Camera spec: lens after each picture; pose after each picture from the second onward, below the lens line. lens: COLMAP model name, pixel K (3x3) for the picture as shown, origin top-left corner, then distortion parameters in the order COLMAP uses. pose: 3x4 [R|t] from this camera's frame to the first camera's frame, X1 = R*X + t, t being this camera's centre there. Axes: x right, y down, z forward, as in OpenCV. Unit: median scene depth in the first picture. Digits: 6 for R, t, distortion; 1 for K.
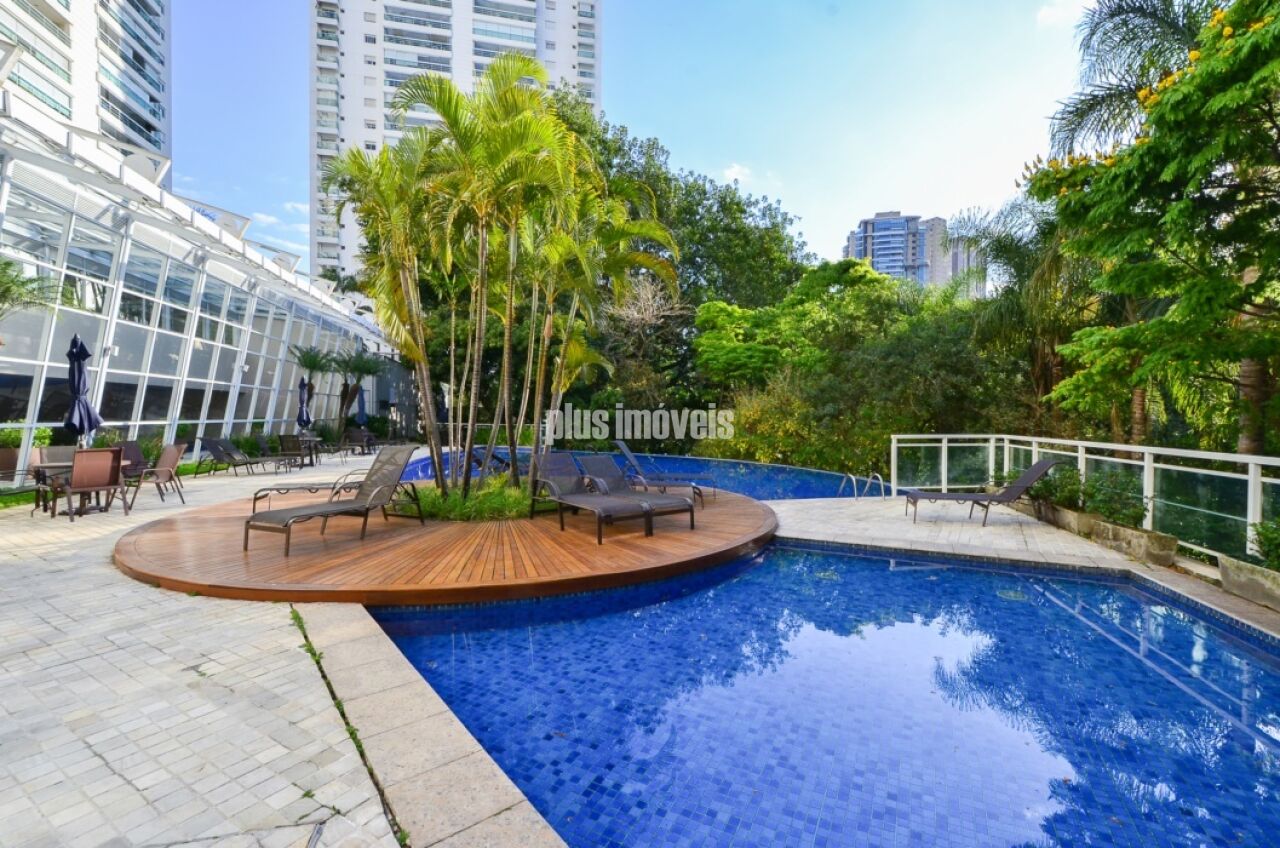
lens RADIAL K [[577.8, 0, 647.8], [0, 577.8, 419.7], [0, 0, 1]] dist [0.005791, -0.001276]
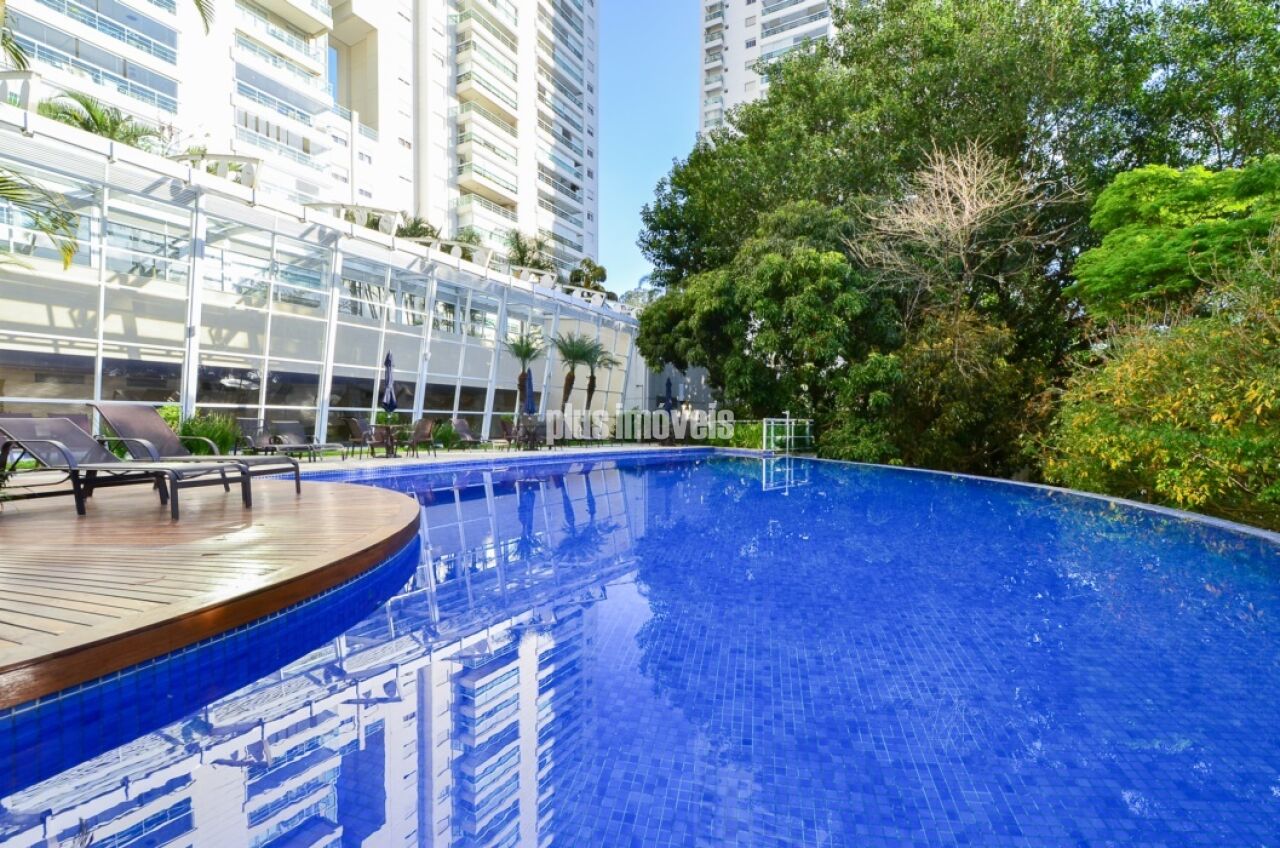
lens RADIAL K [[577.8, 0, 662.1], [0, 577.8, 444.0], [0, 0, 1]] dist [0.005791, -0.001276]
pose [[0.756415, 0.008281, -0.654039, 0.151740], [0.004482, 0.999831, 0.017843, 0.027917], [0.654076, -0.016428, 0.756250, 0.346946]]
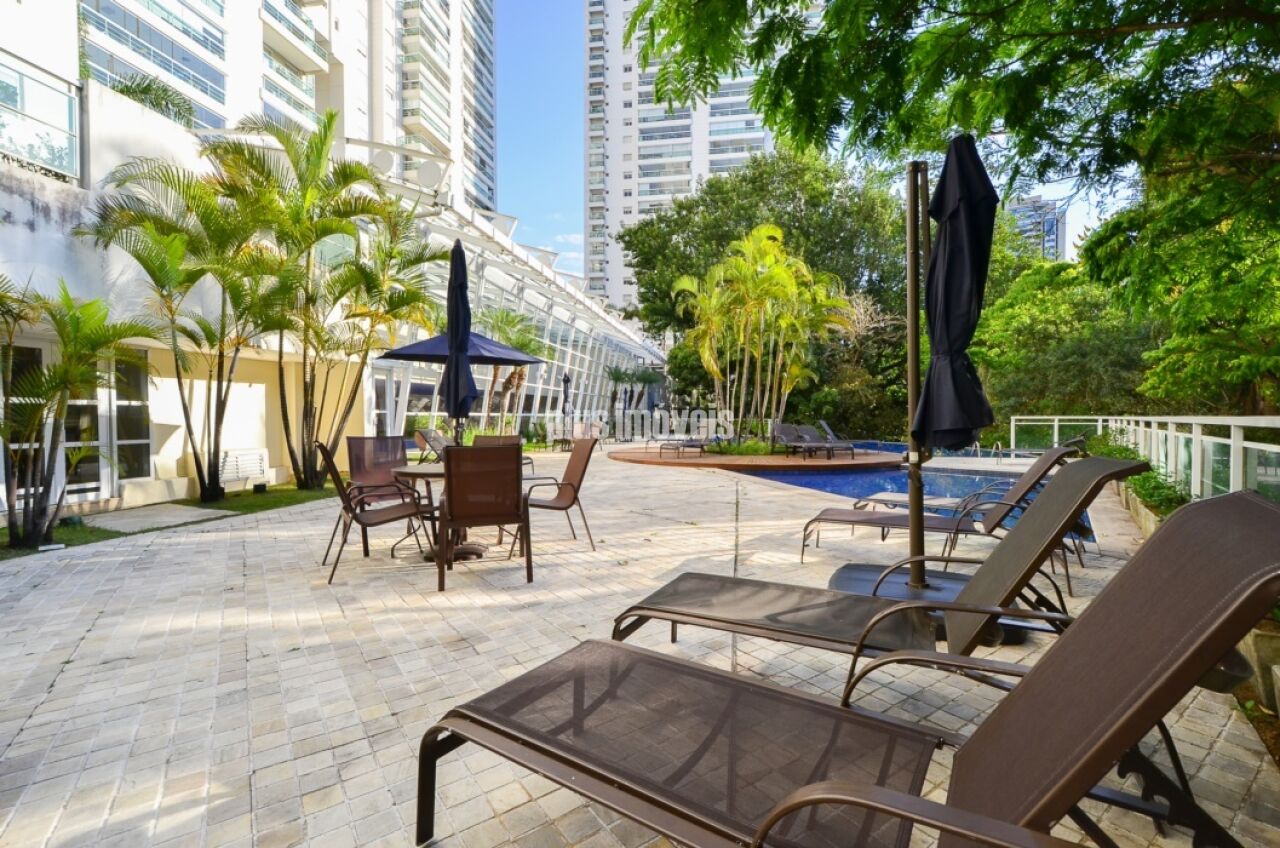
lens RADIAL K [[577.8, 0, 646.2], [0, 577.8, 427.1], [0, 0, 1]] dist [0.005791, -0.001276]
pose [[0.925009, 0.000195, -0.379945, 0.042935], [0.004335, 0.999929, 0.011068, 0.012106], [0.379921, -0.011885, 0.924943, -0.278620]]
